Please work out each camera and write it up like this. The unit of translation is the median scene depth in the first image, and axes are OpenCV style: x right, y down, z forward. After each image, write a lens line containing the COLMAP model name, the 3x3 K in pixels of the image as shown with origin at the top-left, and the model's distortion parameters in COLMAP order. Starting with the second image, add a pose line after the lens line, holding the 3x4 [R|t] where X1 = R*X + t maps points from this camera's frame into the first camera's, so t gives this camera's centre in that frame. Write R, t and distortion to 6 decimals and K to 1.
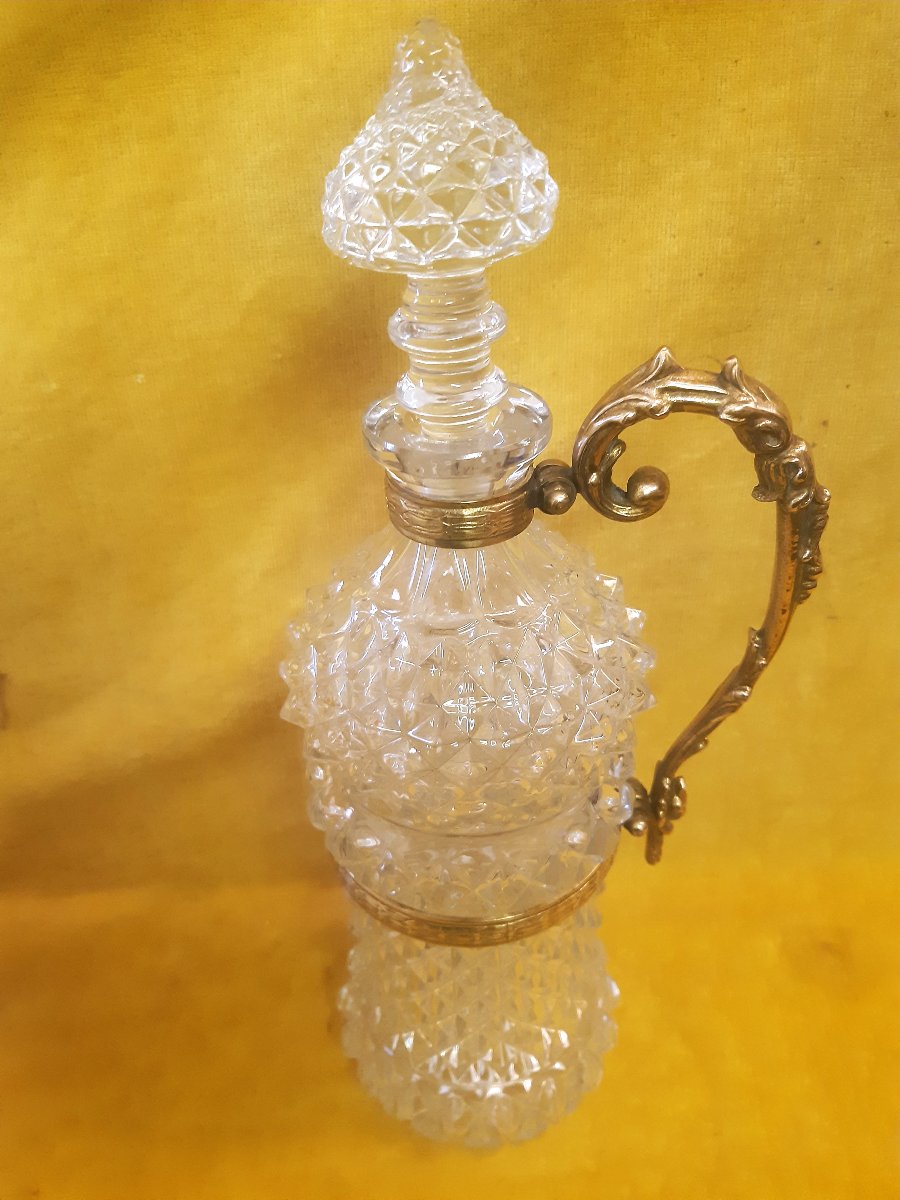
lens RADIAL K [[963.0, 0, 450.0], [0, 963.0, 600.0], [0, 0, 1]] dist [0.008108, -0.104251]
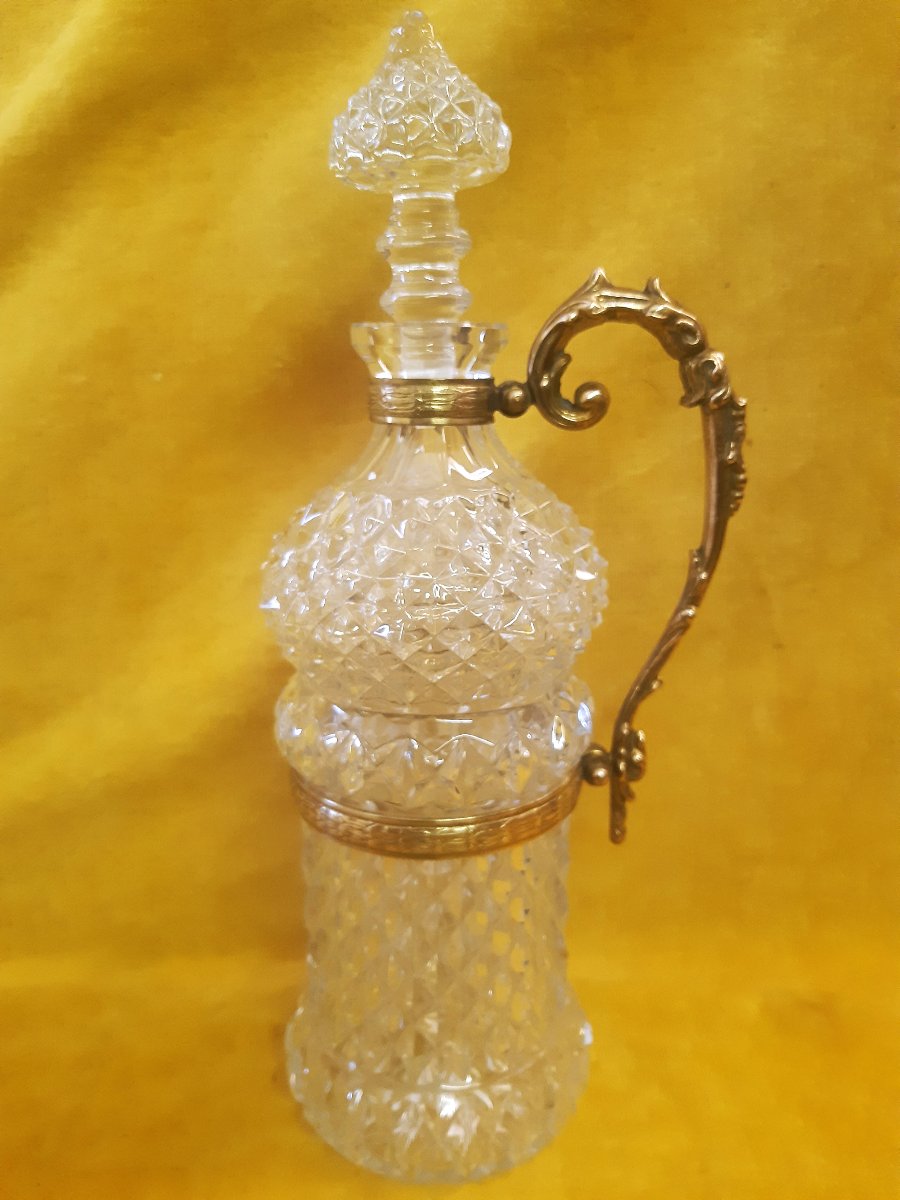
lens RADIAL K [[963.0, 0, 450.0], [0, 963.0, 600.0], [0, 0, 1]] dist [0.008108, -0.104251]
pose [[0.999400, 0.025857, 0.023066, 0.011341], [-0.016488, 0.940365, -0.339766, 0.465036], [-0.030475, 0.339182, 0.940227, -0.012439]]
